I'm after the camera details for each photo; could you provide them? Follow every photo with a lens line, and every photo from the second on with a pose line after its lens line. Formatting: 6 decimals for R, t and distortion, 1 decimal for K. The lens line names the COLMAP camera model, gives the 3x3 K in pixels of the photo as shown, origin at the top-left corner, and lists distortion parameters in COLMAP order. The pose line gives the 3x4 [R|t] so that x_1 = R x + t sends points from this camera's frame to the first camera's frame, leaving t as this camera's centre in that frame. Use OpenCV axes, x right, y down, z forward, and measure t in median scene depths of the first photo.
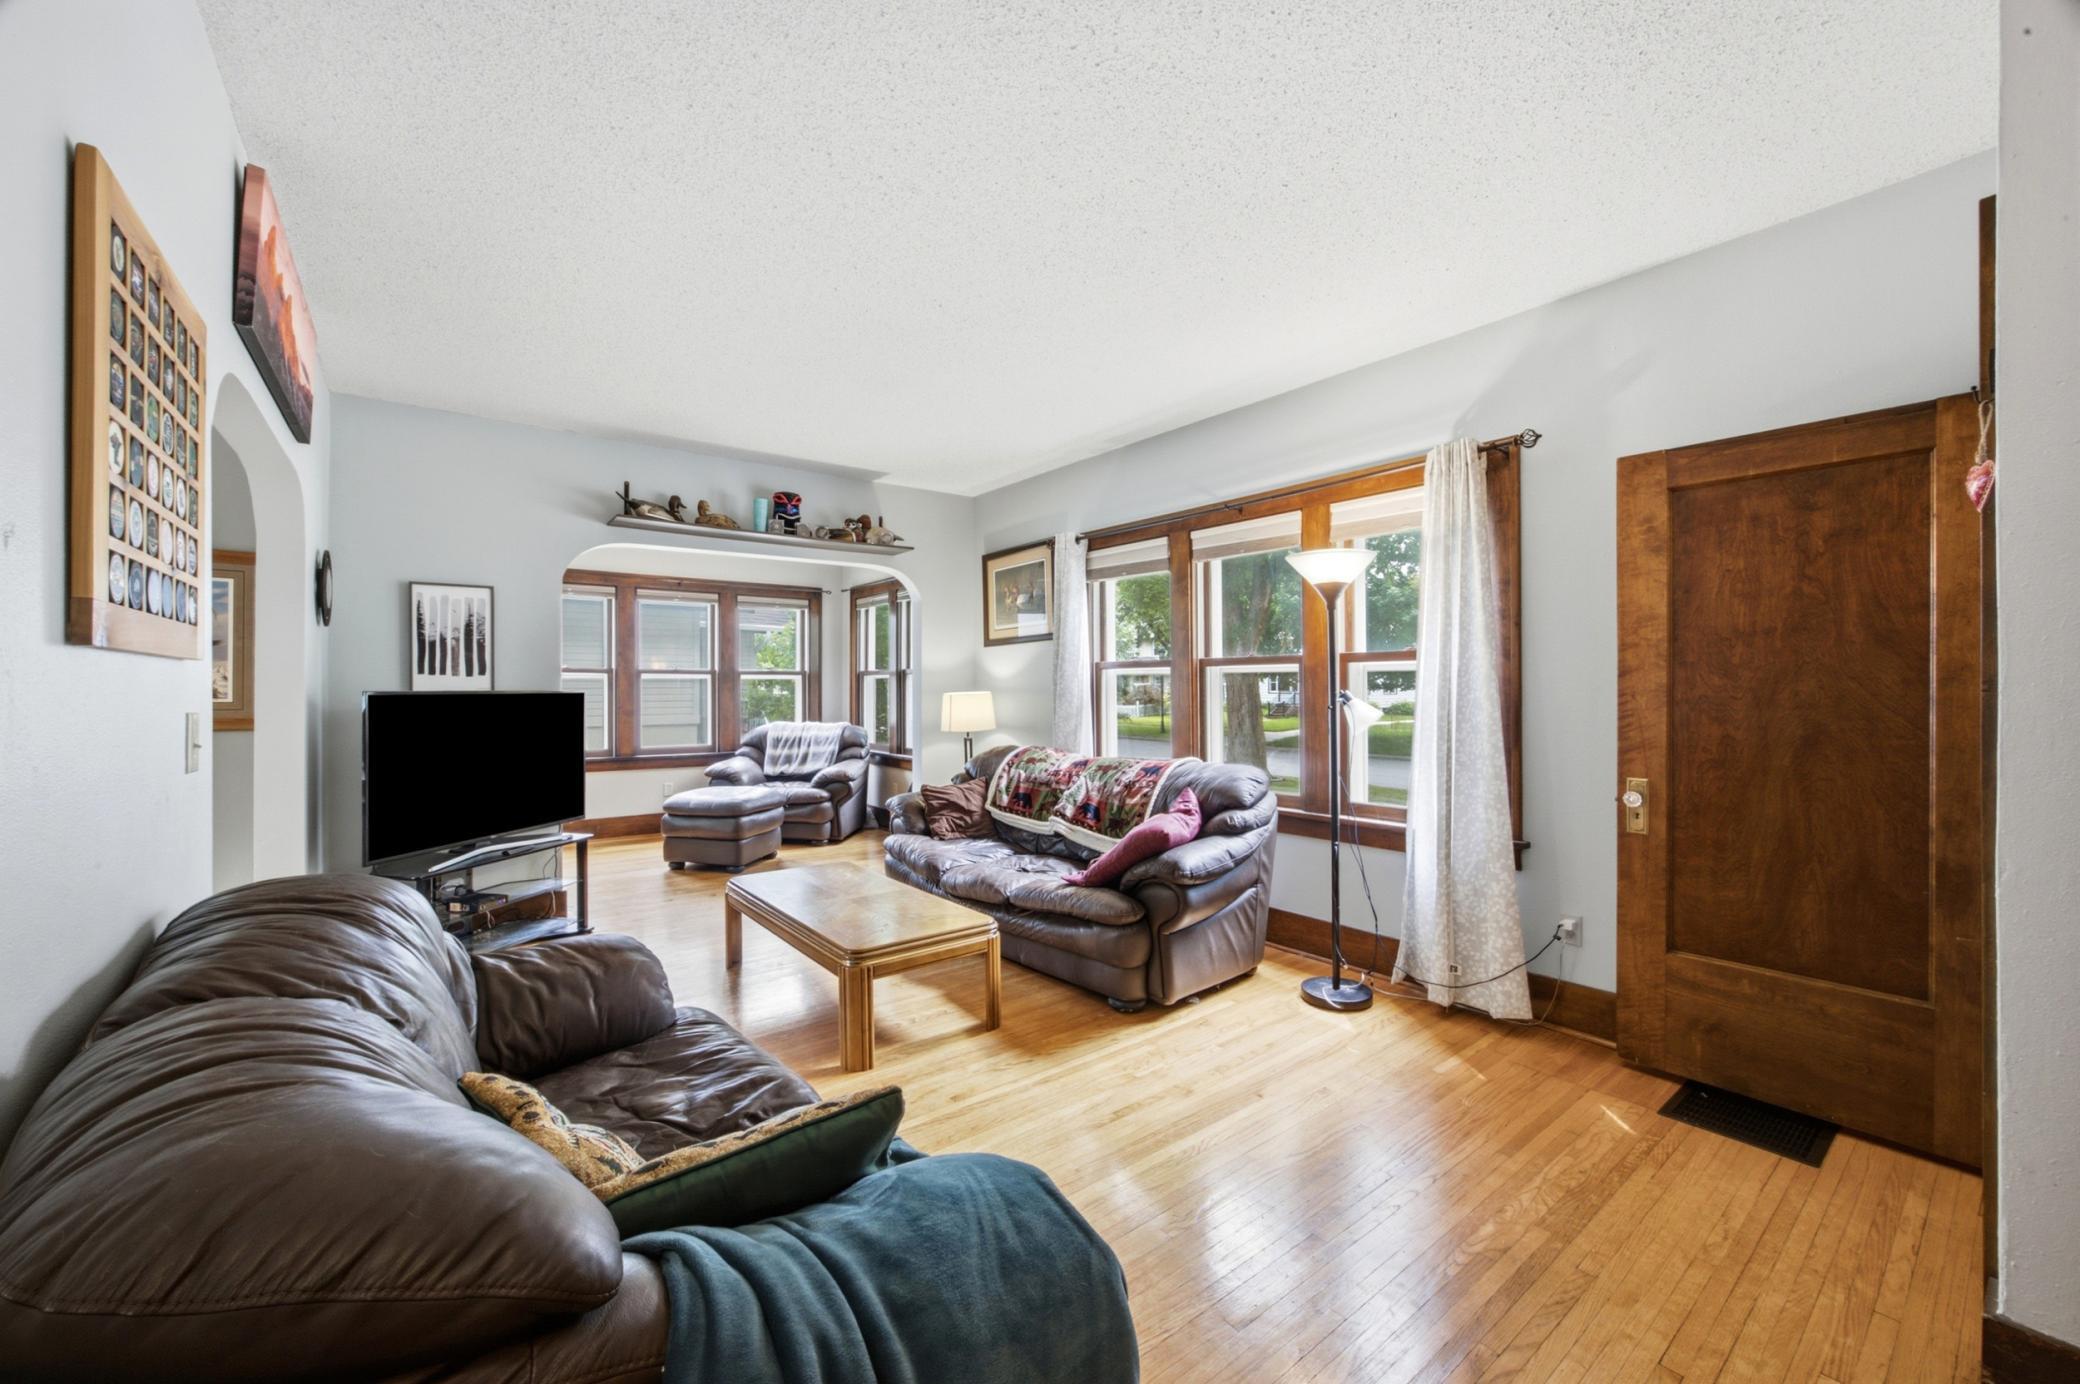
lens RADIAL K [[807.0, 0, 1047.1], [0, 807.0, 689.0], [0, 0, 1]] dist [-0.014896, 0.000046]
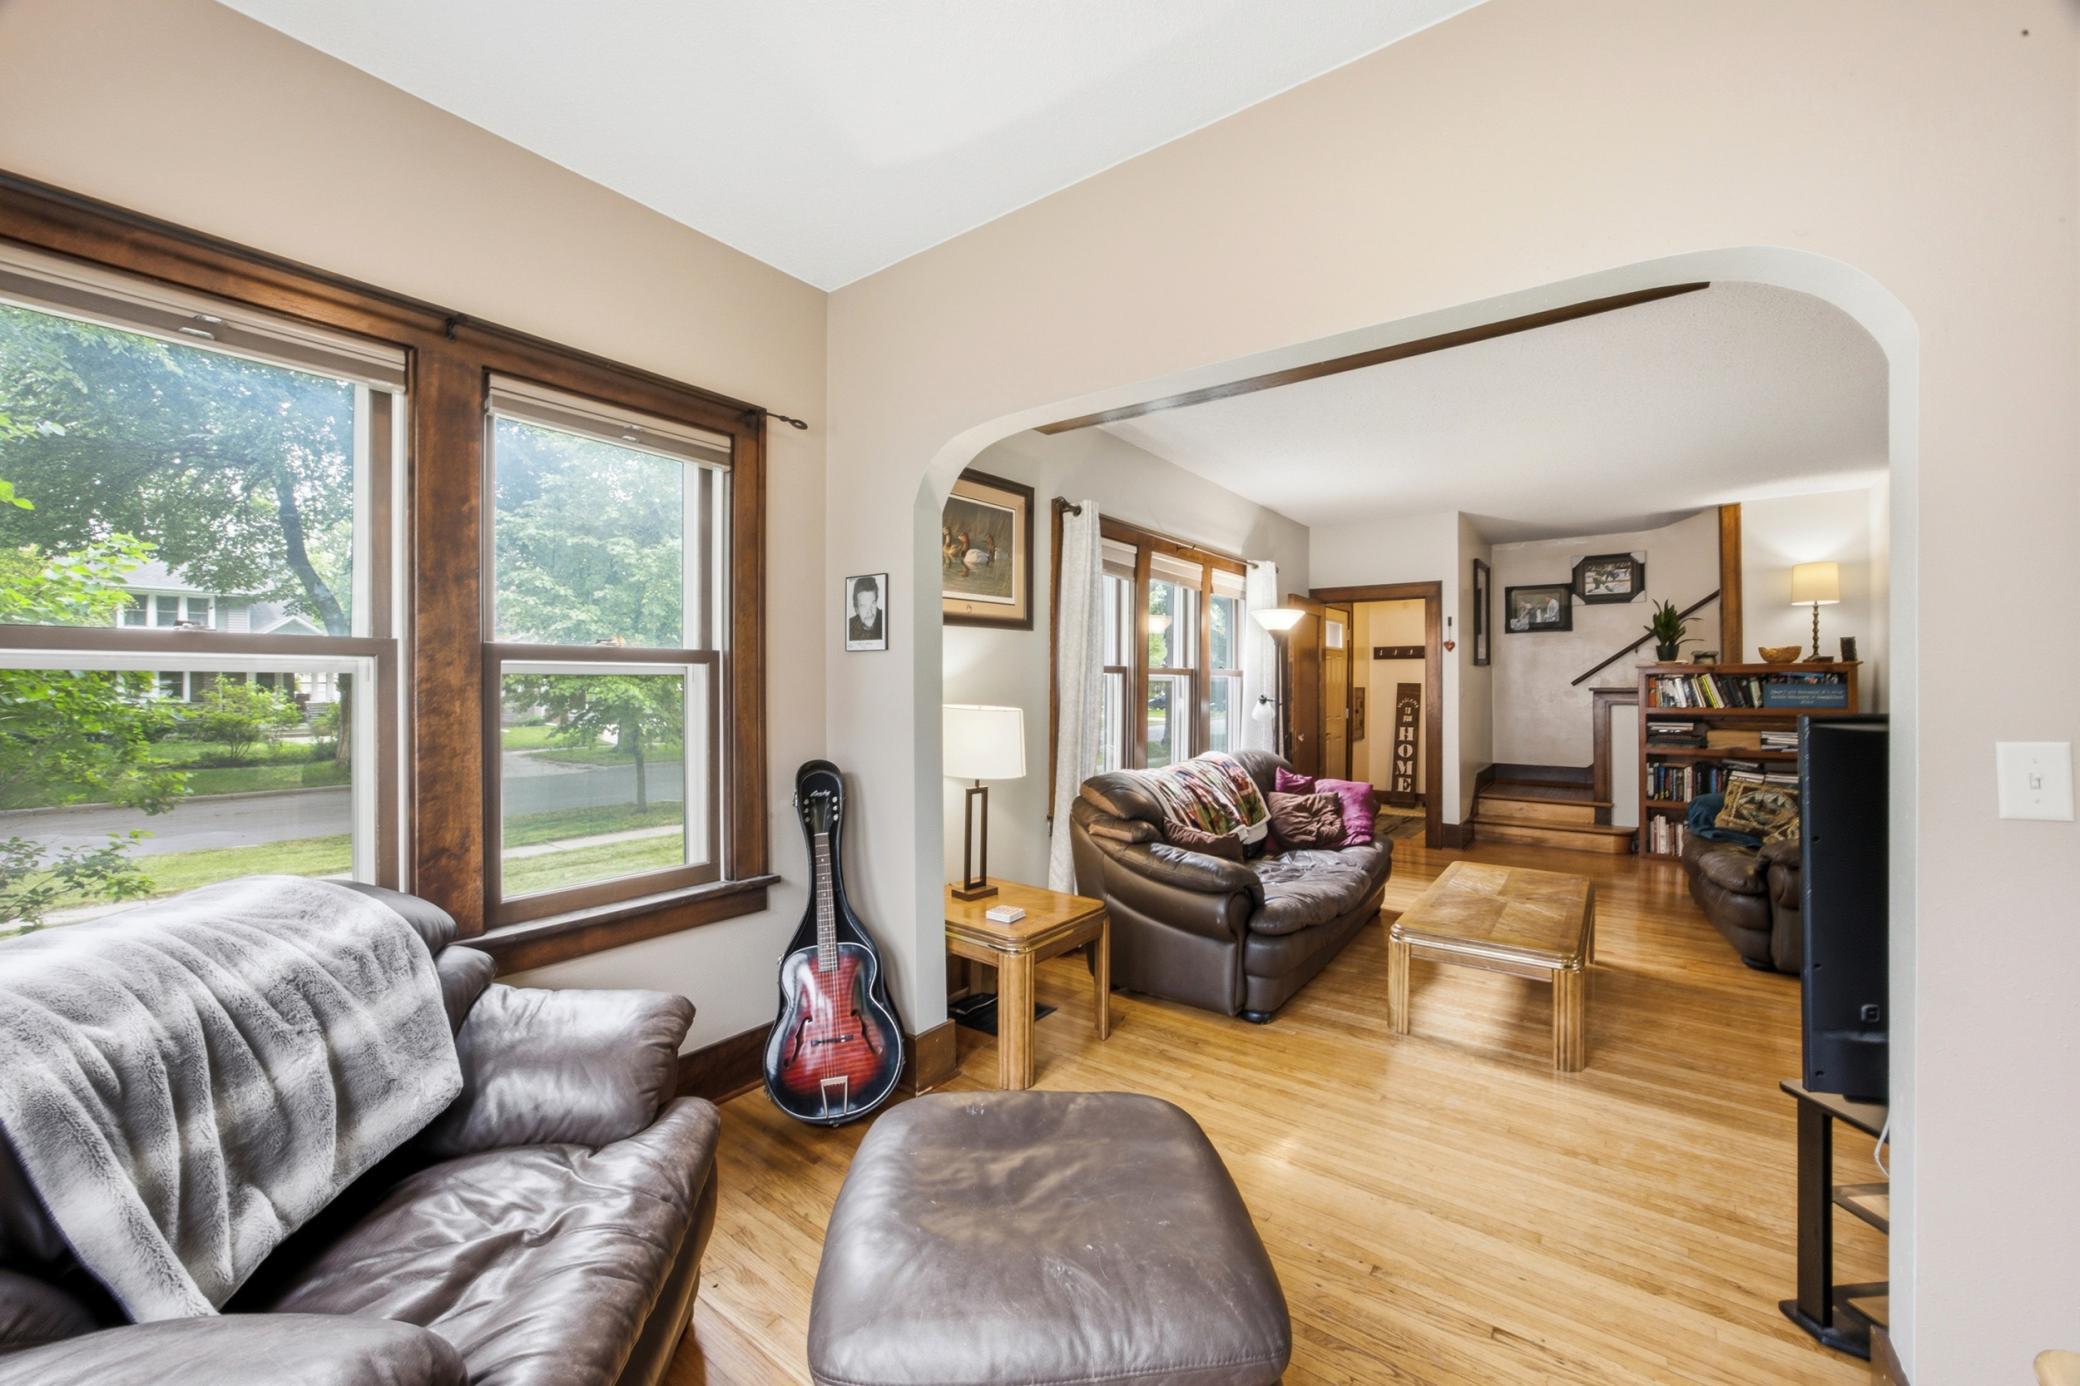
lens RADIAL K [[807.0, 0, 1035.7], [0, 807.0, 678.6], [0, 0, 1]] dist [-0.014896, 0.000046]
pose [[-0.265561, -0.000725, 0.964094, -0.728598], [-0.001077, 0.999999, 0.000456, -0.016889], [-0.964093, -0.000917, -0.265562, 1.240162]]
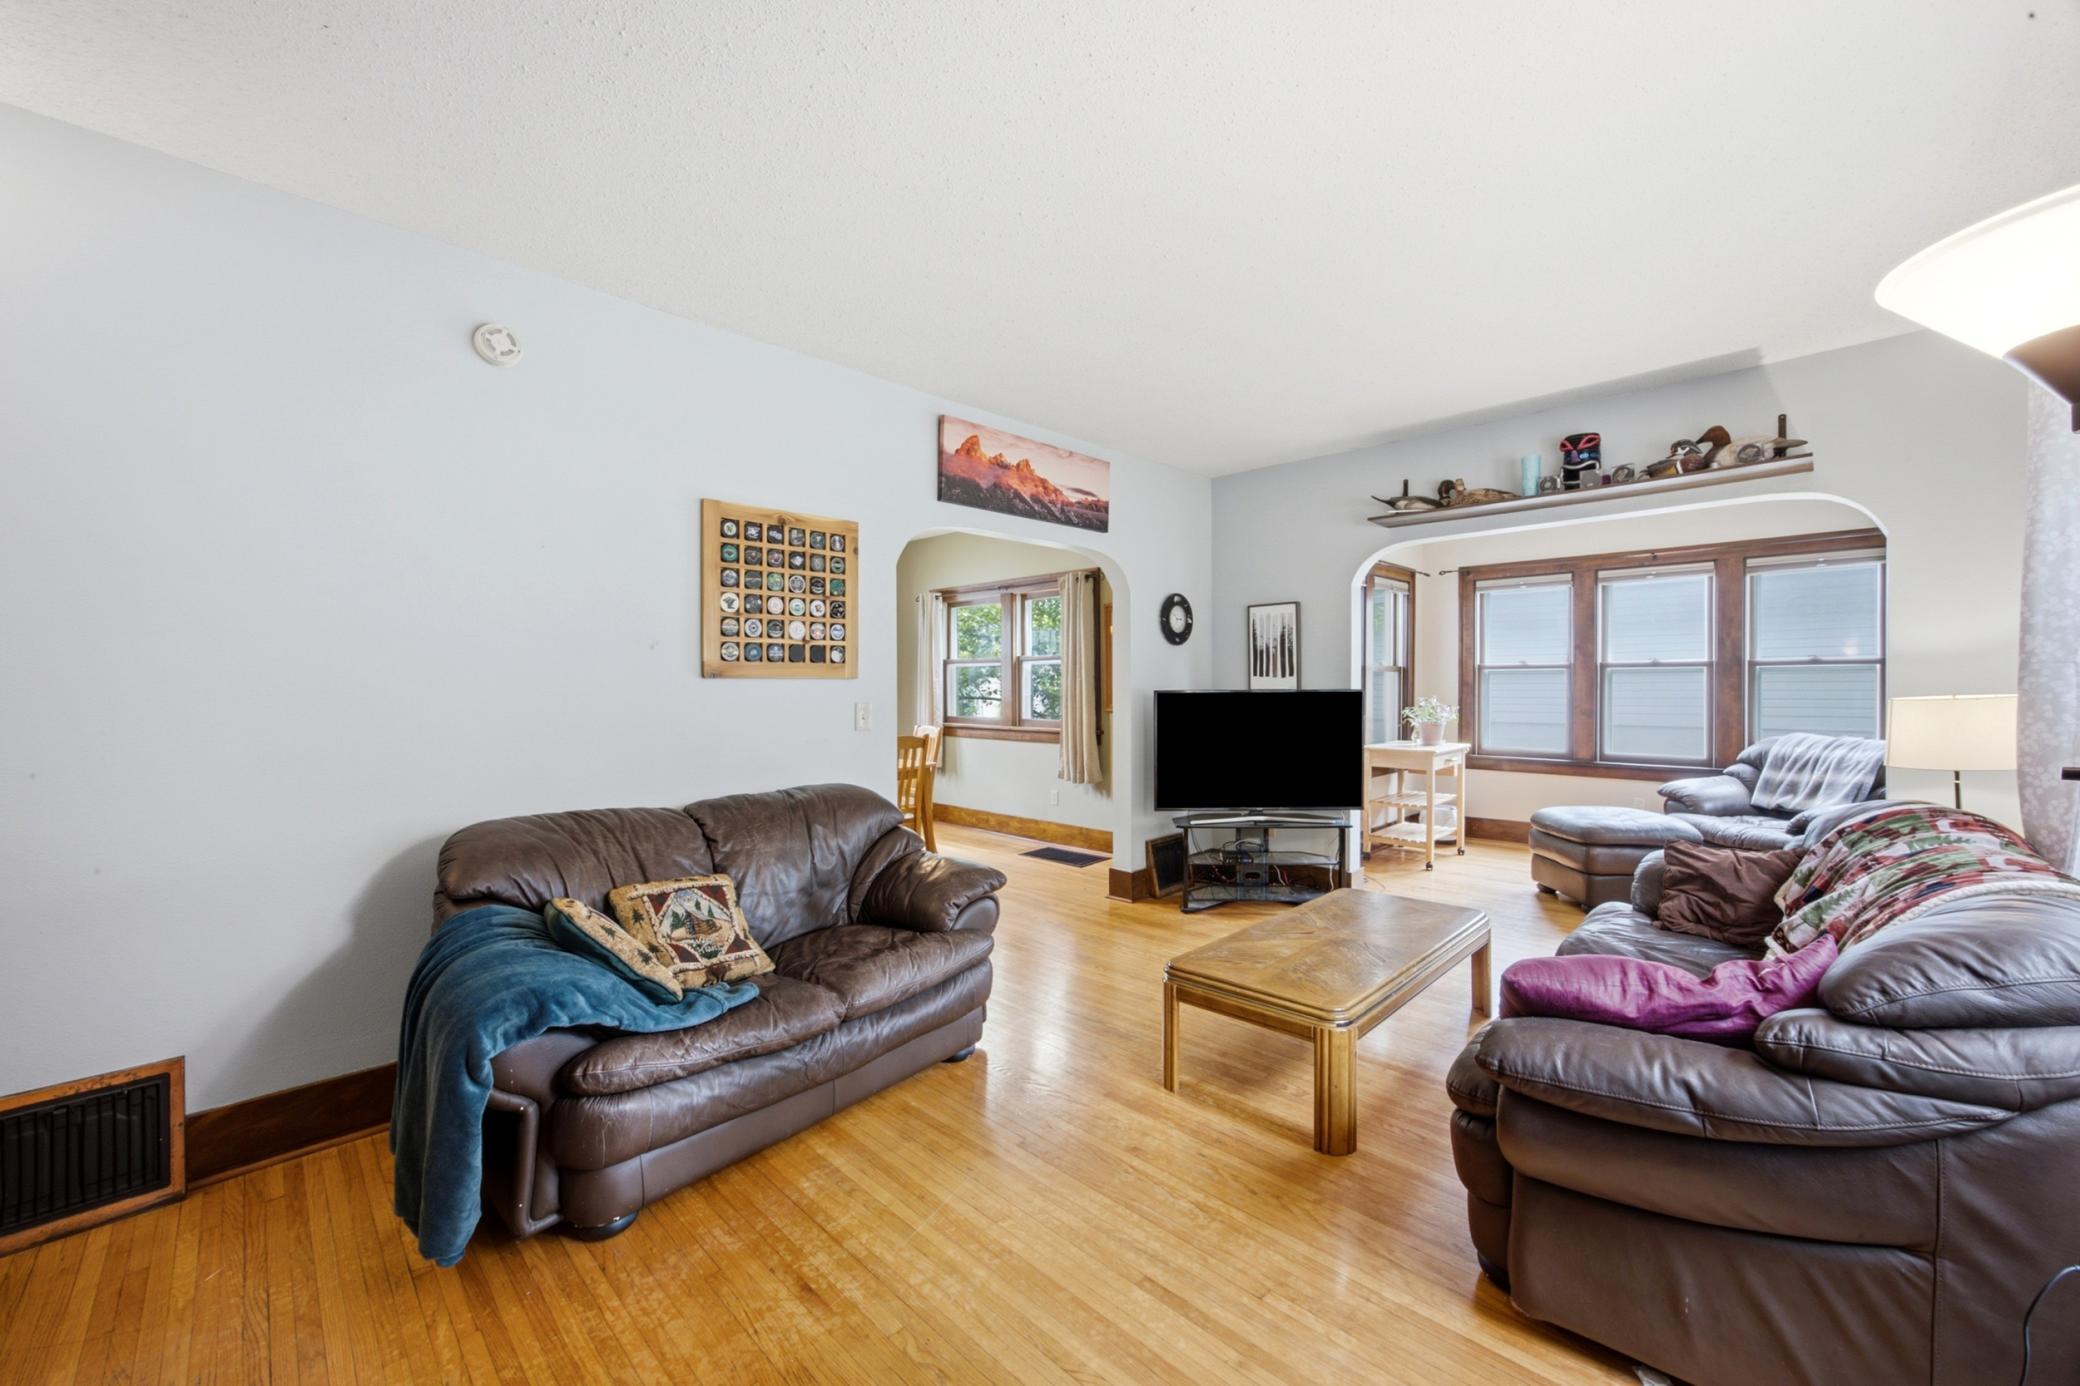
lens RADIAL K [[807.0, 0, 1046.0], [0, 807.0, 687.2], [0, 0, 1]] dist [-0.014896, 0.000046]
pose [[0.138750, 0.004485, -0.990317, 0.370929], [0.004498, 0.999977, 0.005159, -0.007183], [0.990317, -0.005170, 0.138726, 0.381154]]
